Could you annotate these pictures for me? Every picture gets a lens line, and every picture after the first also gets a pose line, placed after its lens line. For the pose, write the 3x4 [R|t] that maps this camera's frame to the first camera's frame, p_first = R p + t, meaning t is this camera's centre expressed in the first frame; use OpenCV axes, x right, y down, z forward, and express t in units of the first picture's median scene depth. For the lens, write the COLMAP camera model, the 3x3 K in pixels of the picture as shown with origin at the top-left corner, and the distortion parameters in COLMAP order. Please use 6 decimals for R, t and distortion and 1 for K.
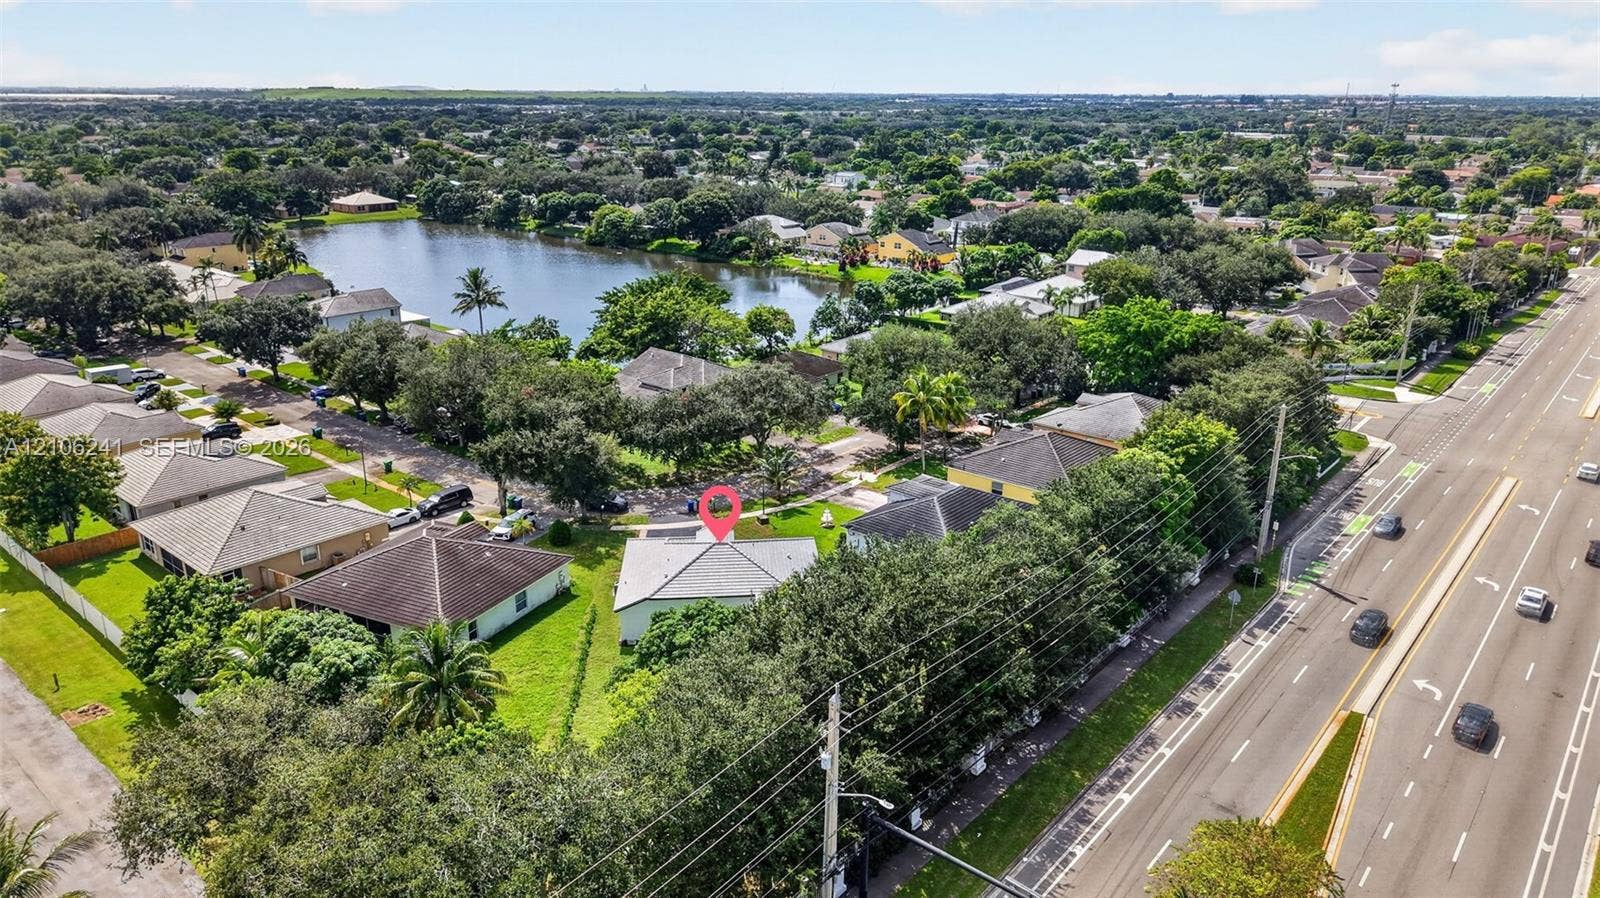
lens RADIAL K [[1062.4, 0, 797.6], [0, 1062.4, 456.9], [0, 0, 1]] dist [0.059594, -0.070404]
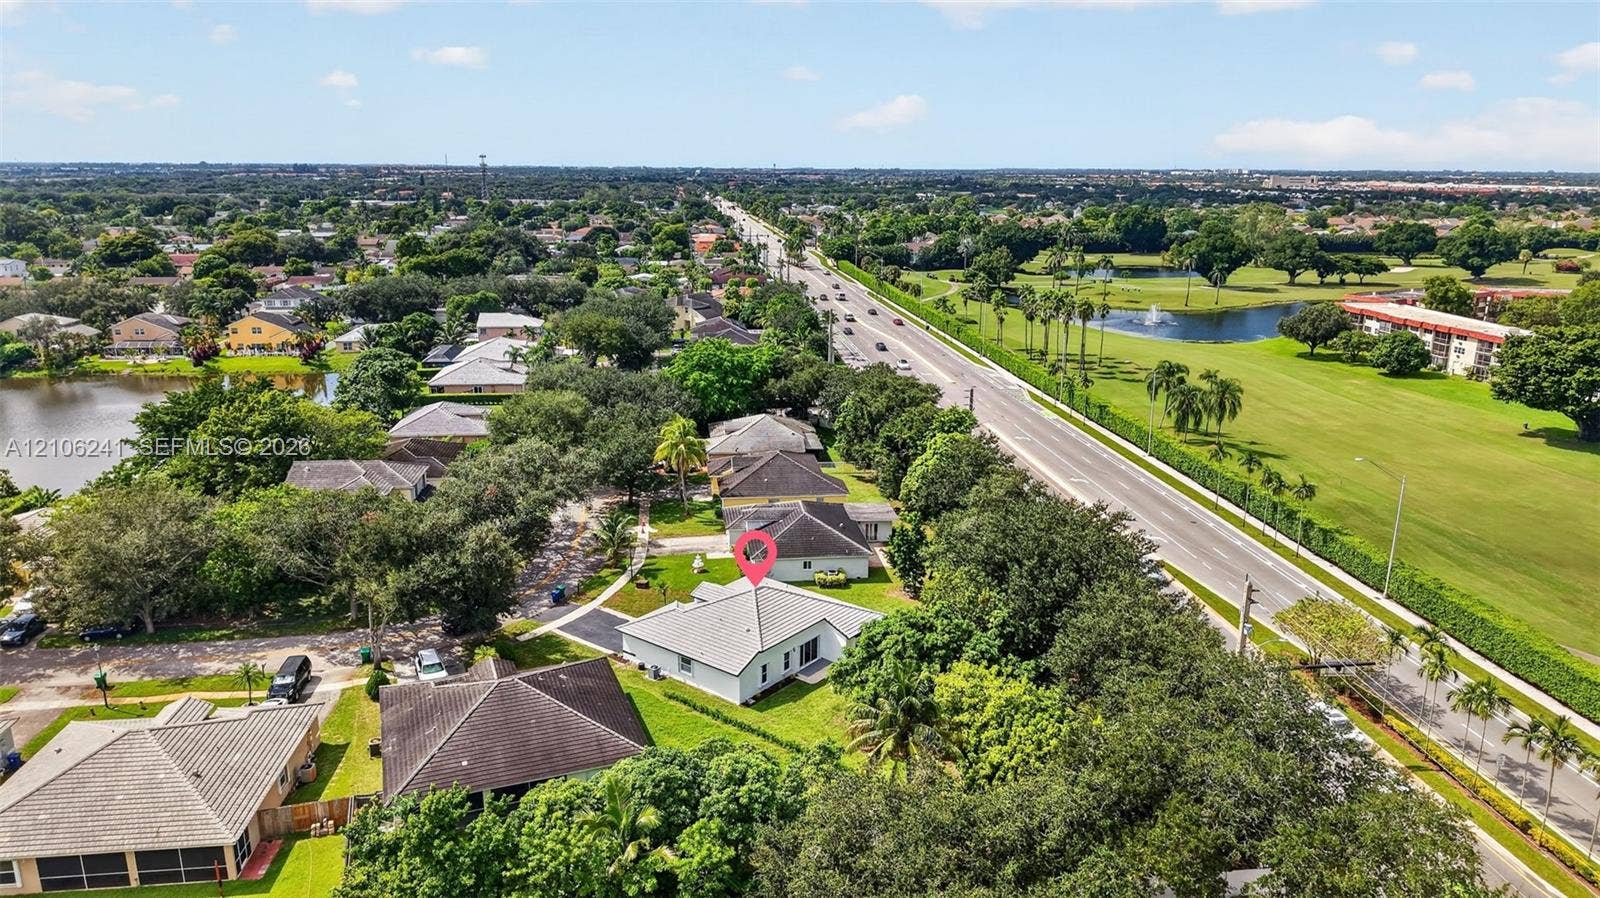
lens RADIAL K [[1062.4, 0, 792.5], [0, 1062.4, 445.1], [0, 0, 1]] dist [0.059594, -0.070404]
pose [[0.690909, -0.188071, 0.698050, -0.548706], [0.236326, 0.971277, 0.027777, -0.056096], [-0.683224, 0.145776, 0.715510, 0.156798]]
